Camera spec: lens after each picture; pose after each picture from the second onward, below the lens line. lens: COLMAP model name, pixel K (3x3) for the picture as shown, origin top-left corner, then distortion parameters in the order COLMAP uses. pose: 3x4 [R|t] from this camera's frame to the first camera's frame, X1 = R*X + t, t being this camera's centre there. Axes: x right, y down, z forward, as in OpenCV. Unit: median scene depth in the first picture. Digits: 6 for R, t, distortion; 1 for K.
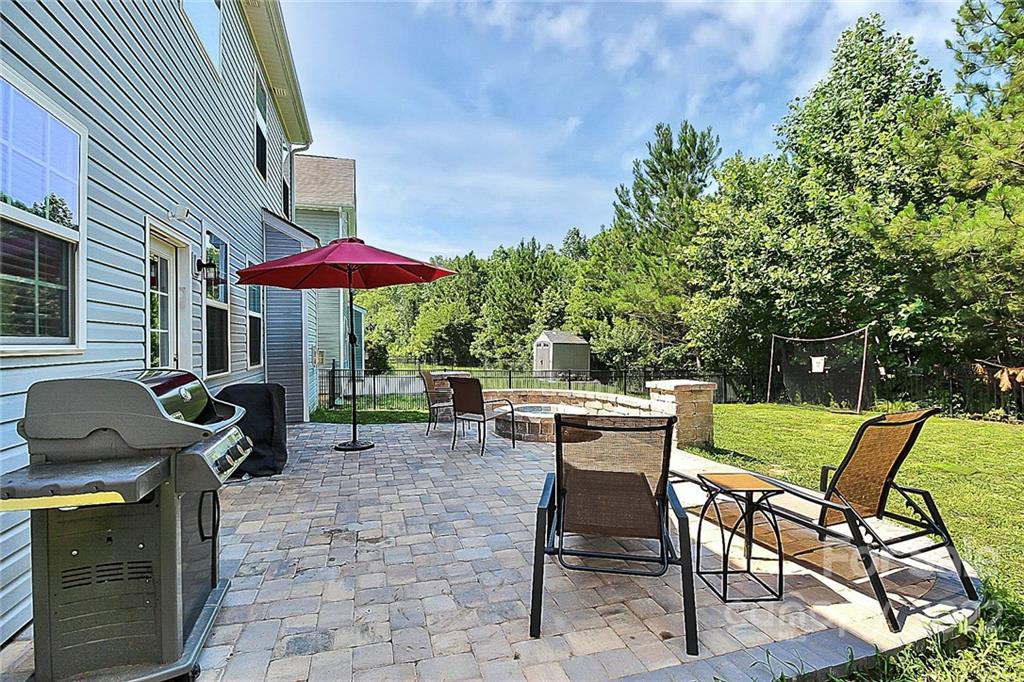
lens RADIAL K [[495.0, 0, 514.0], [0, 495.0, 345.1], [0, 0, 1]] dist [0.003787, -0.000193]
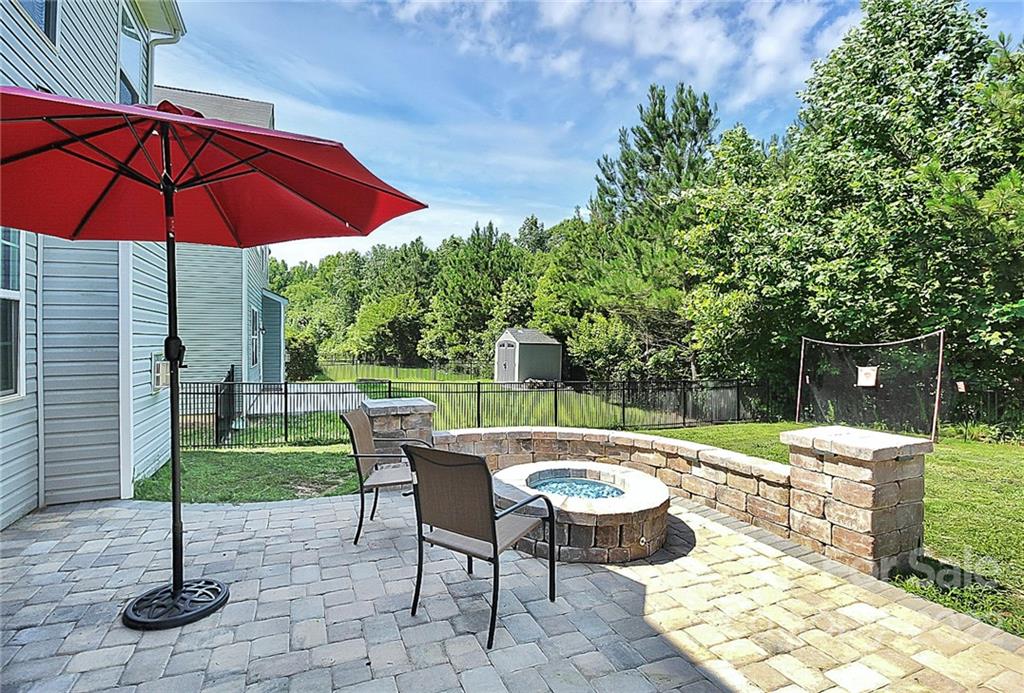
lens RADIAL K [[501.0, 0, 508.2], [0, 501.0, 335.8], [0, 0, 1]] dist [-0.000377, 0.000313]
pose [[0.995114, 0.011196, 0.098099, -0.026893], [-0.010074, 0.999878, -0.011926, -0.007010], [-0.098220, 0.010880, 0.995105, 0.173300]]
